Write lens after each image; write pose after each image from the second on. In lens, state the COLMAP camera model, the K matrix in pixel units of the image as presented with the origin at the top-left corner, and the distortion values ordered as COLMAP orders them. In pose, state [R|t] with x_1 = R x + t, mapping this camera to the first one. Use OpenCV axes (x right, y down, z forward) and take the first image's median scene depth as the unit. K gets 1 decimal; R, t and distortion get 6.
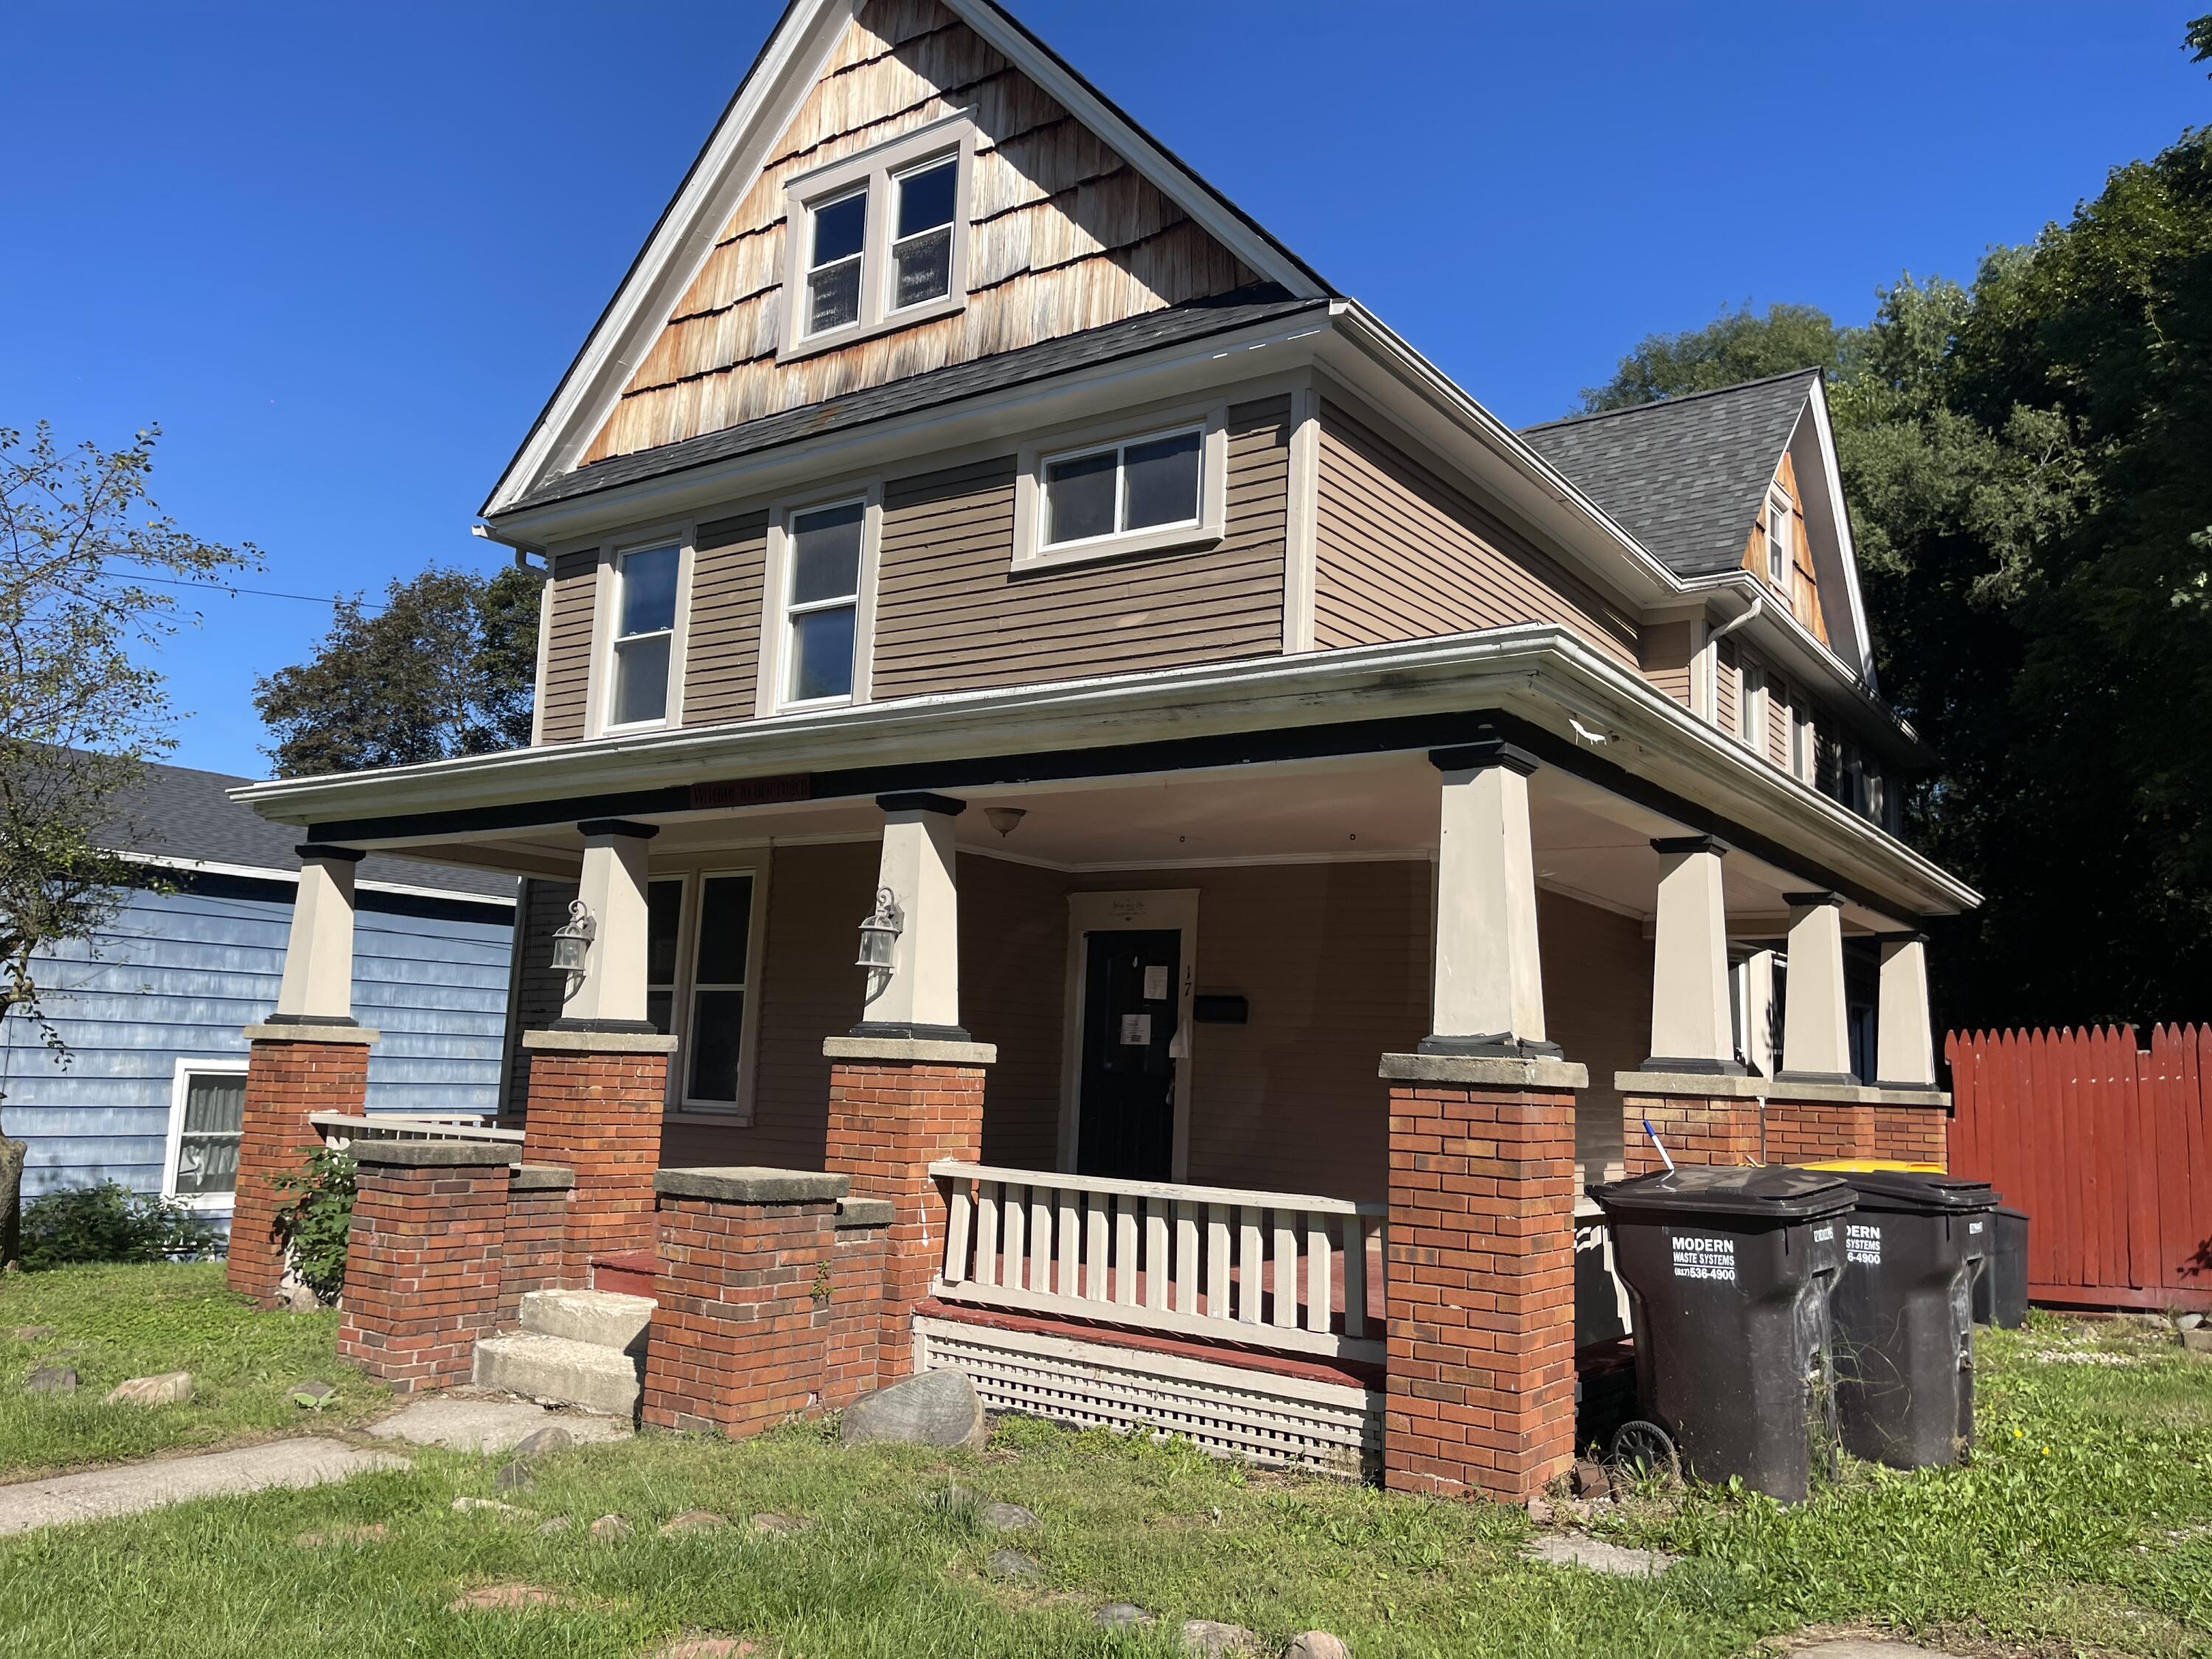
lens RADIAL K [[1678.0, 0, 1105.8], [0, 1678.0, 840.1], [0, 0, 1]] dist [0.037412, -0.026905]
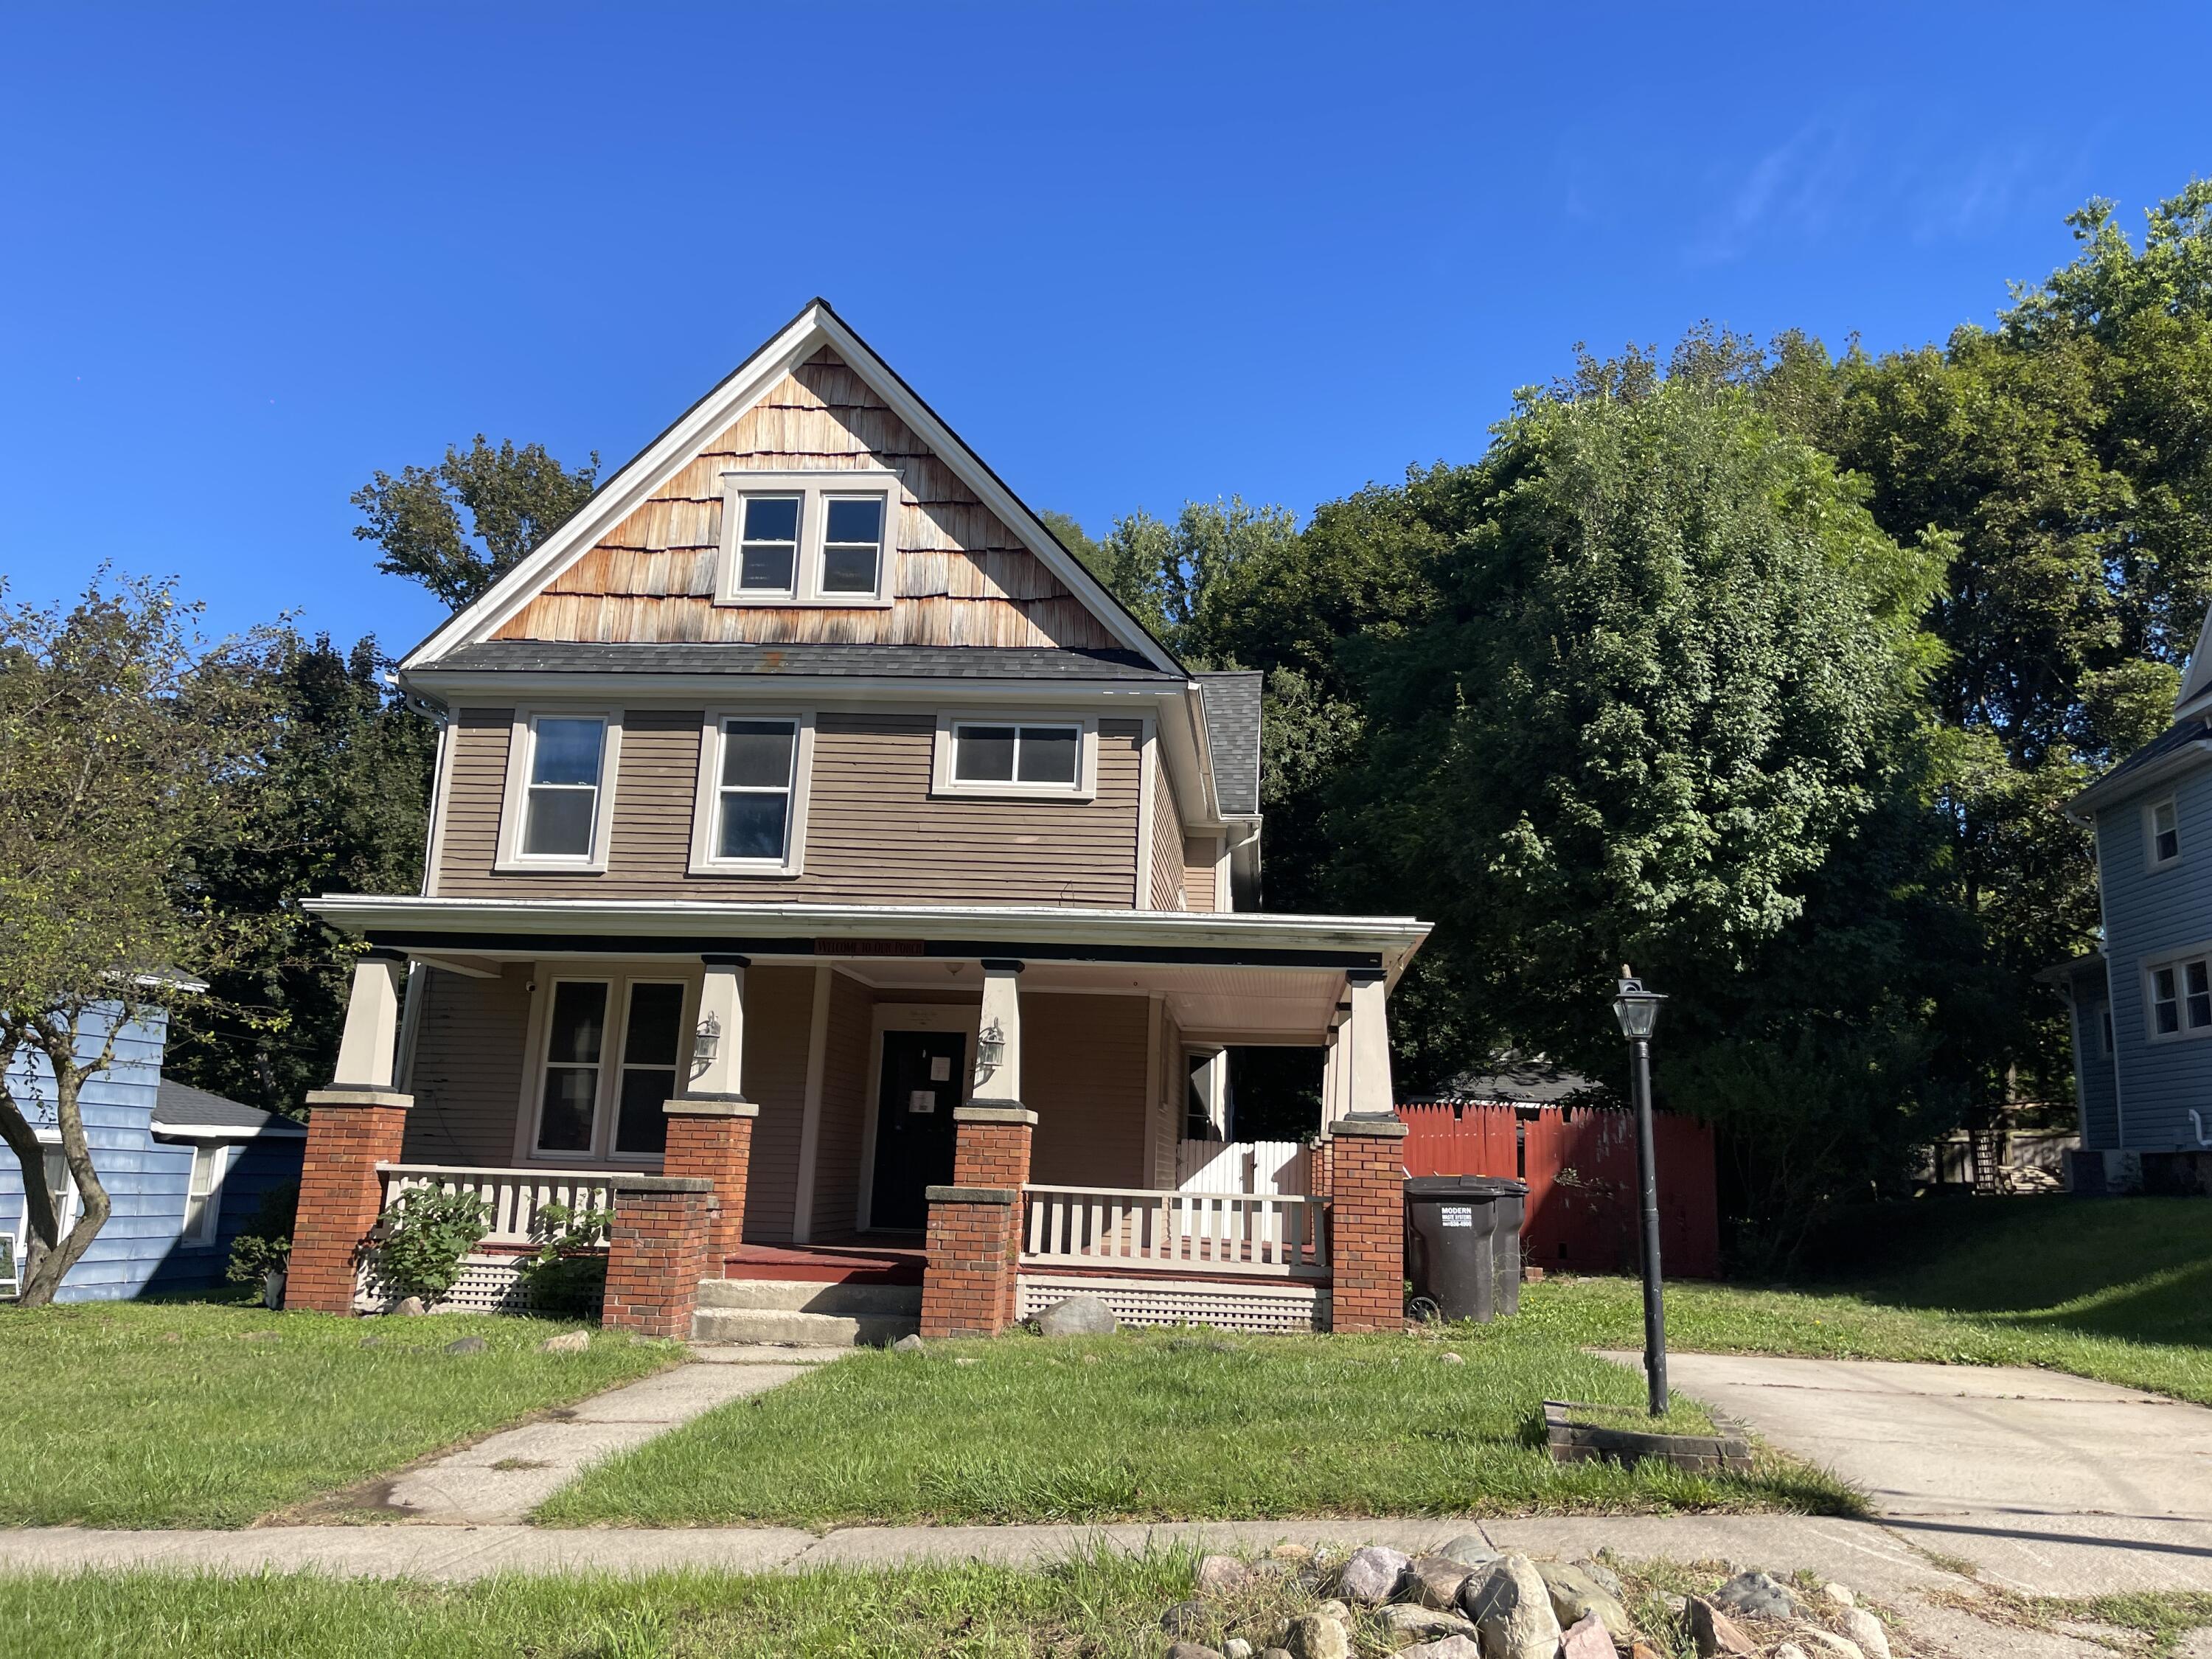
lens RADIAL K [[1678.0, 0, 1105.3], [0, 1678.0, 814.4], [0, 0, 1]] dist [0.037412, -0.026905]
pose [[0.865039, 0.094952, 0.492637, -0.637441], [-0.069145, 0.995120, -0.070388, -0.045619], [-0.496917, 0.026825, 0.867384, -0.367035]]
